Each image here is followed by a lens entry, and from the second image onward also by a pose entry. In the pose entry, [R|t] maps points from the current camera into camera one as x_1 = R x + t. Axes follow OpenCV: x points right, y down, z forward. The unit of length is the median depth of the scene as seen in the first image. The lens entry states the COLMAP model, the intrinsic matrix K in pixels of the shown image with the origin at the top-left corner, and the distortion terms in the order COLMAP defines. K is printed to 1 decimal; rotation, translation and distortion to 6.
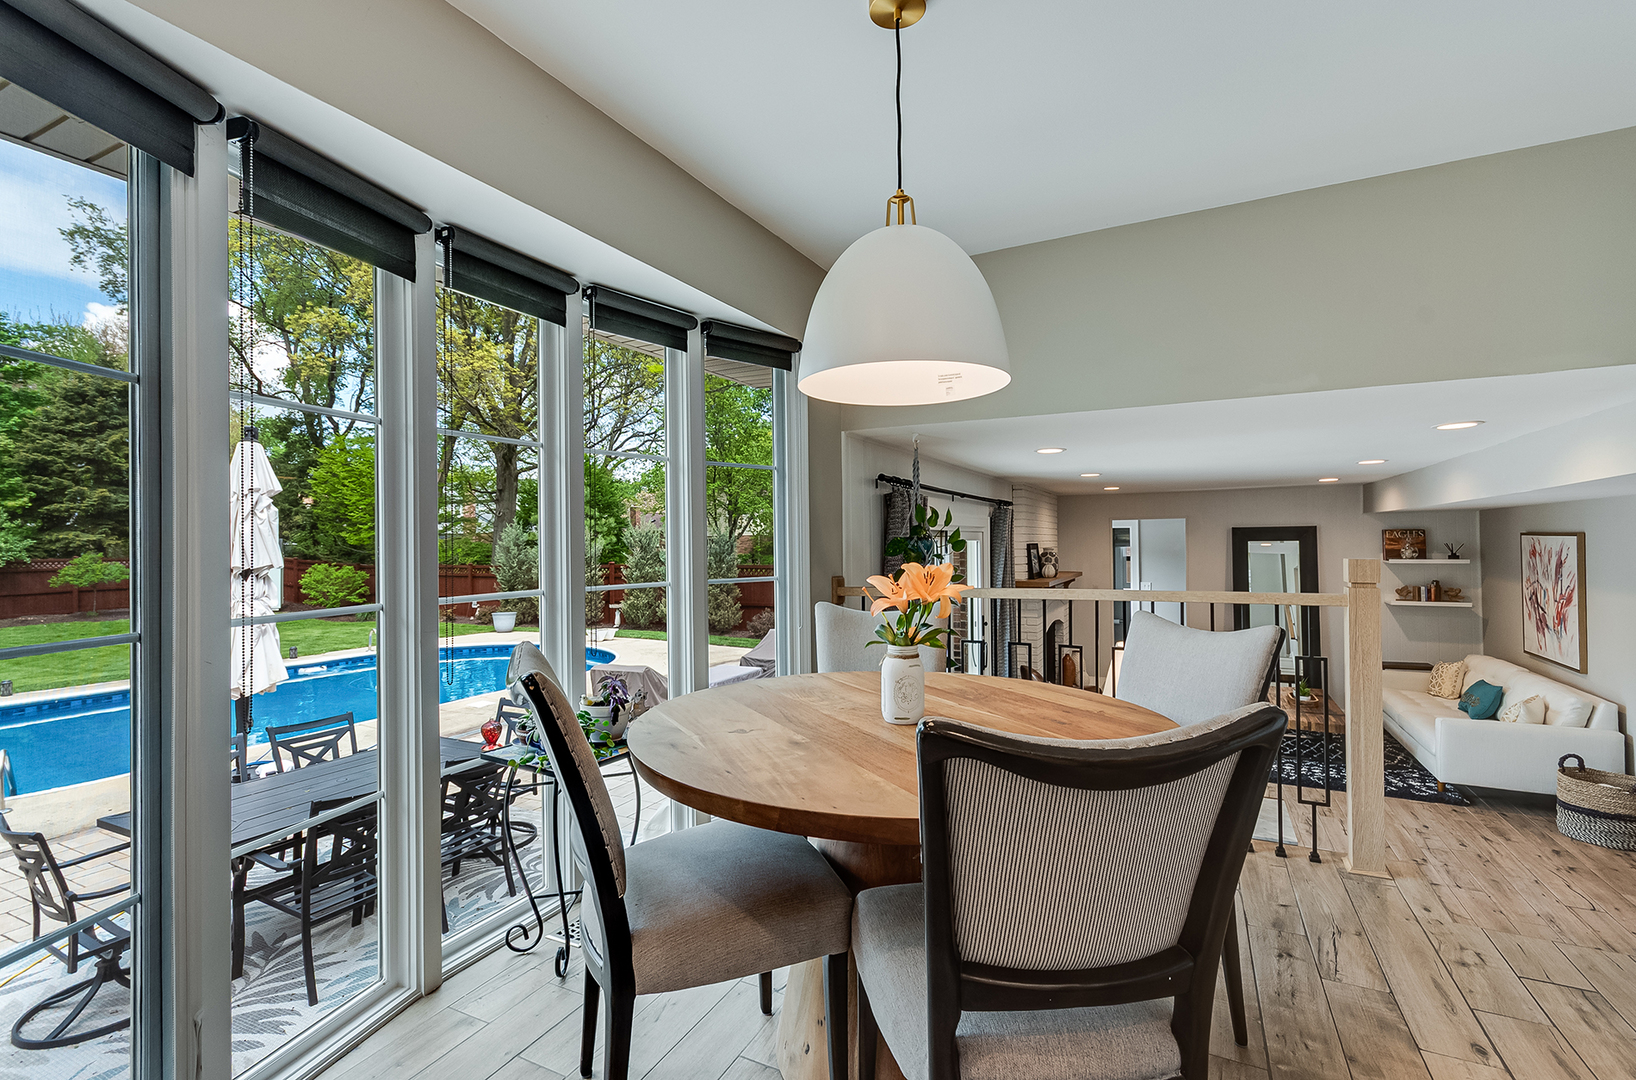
lens RADIAL K [[718.1, 0, 823.6], [0, 718.1, 532.4], [0, 0, 1]] dist [0.002105, -0.000814]
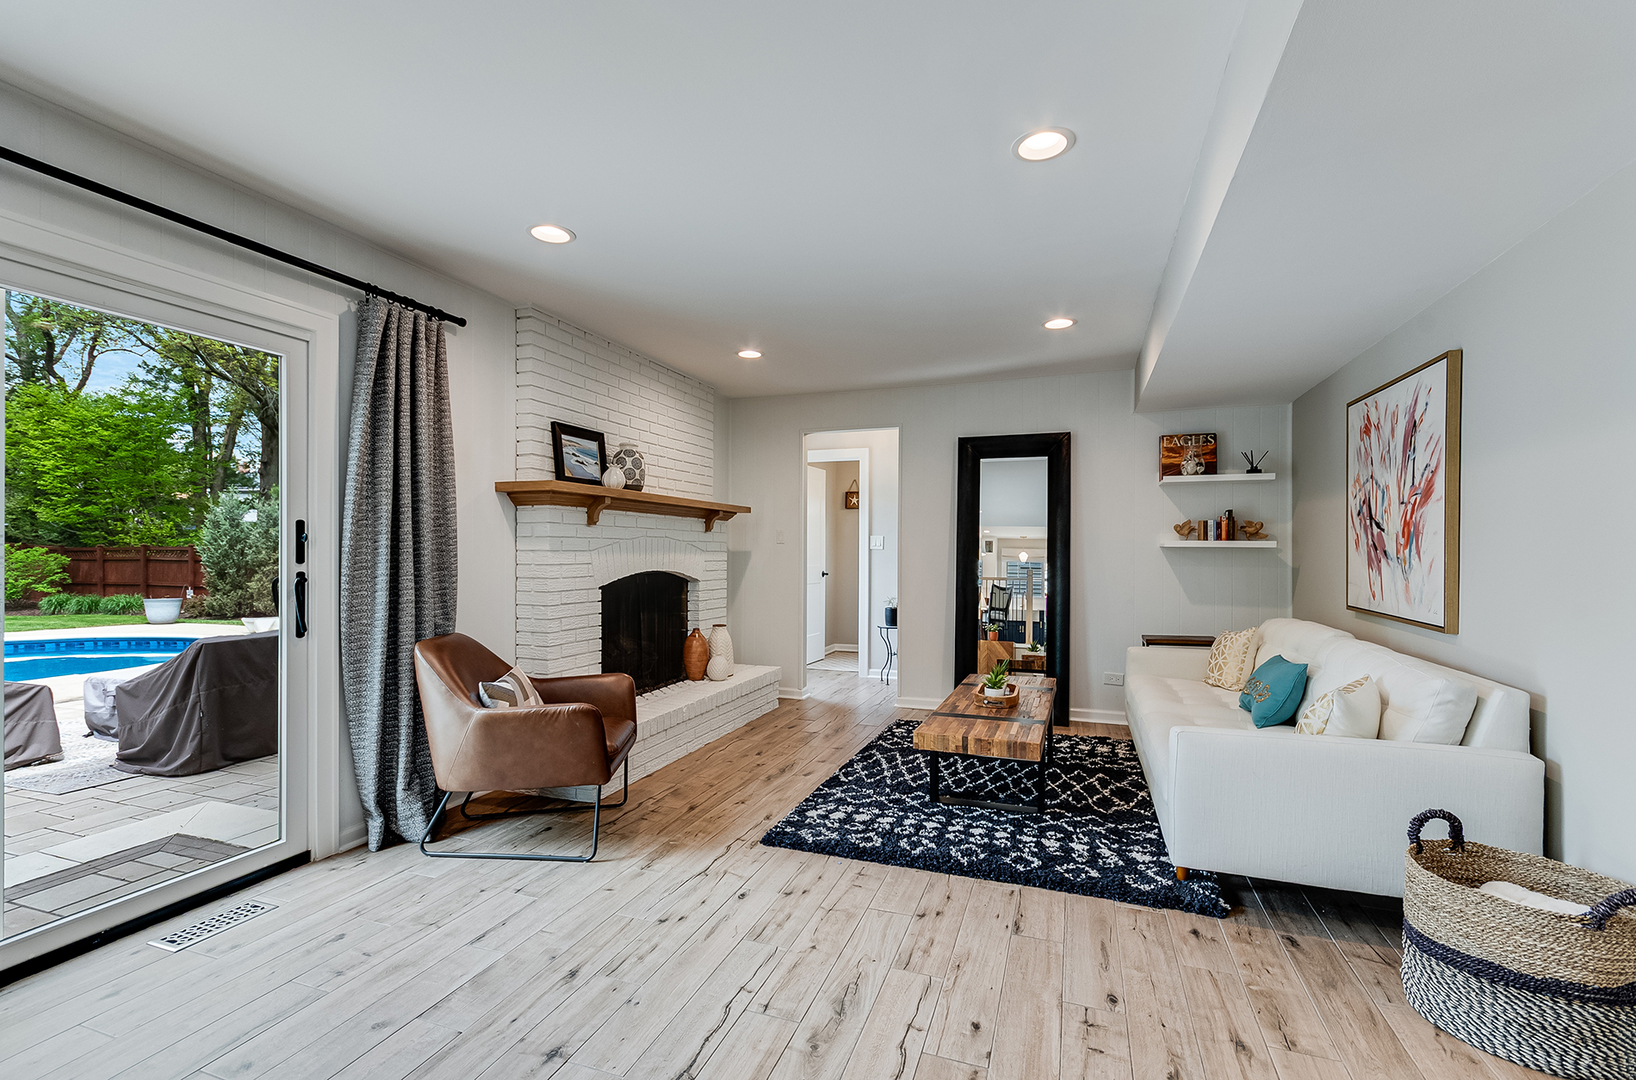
lens RADIAL K [[718.1, 0, 815.1], [0, 718.1, 550.9], [0, 0, 1]] dist [0.002105, -0.000814]
pose [[0.991674, 0.015031, 0.127894, 0.501454], [-0.017132, 0.999736, 0.015340, 0.125631], [-0.127629, -0.017404, 0.991669, 0.508440]]
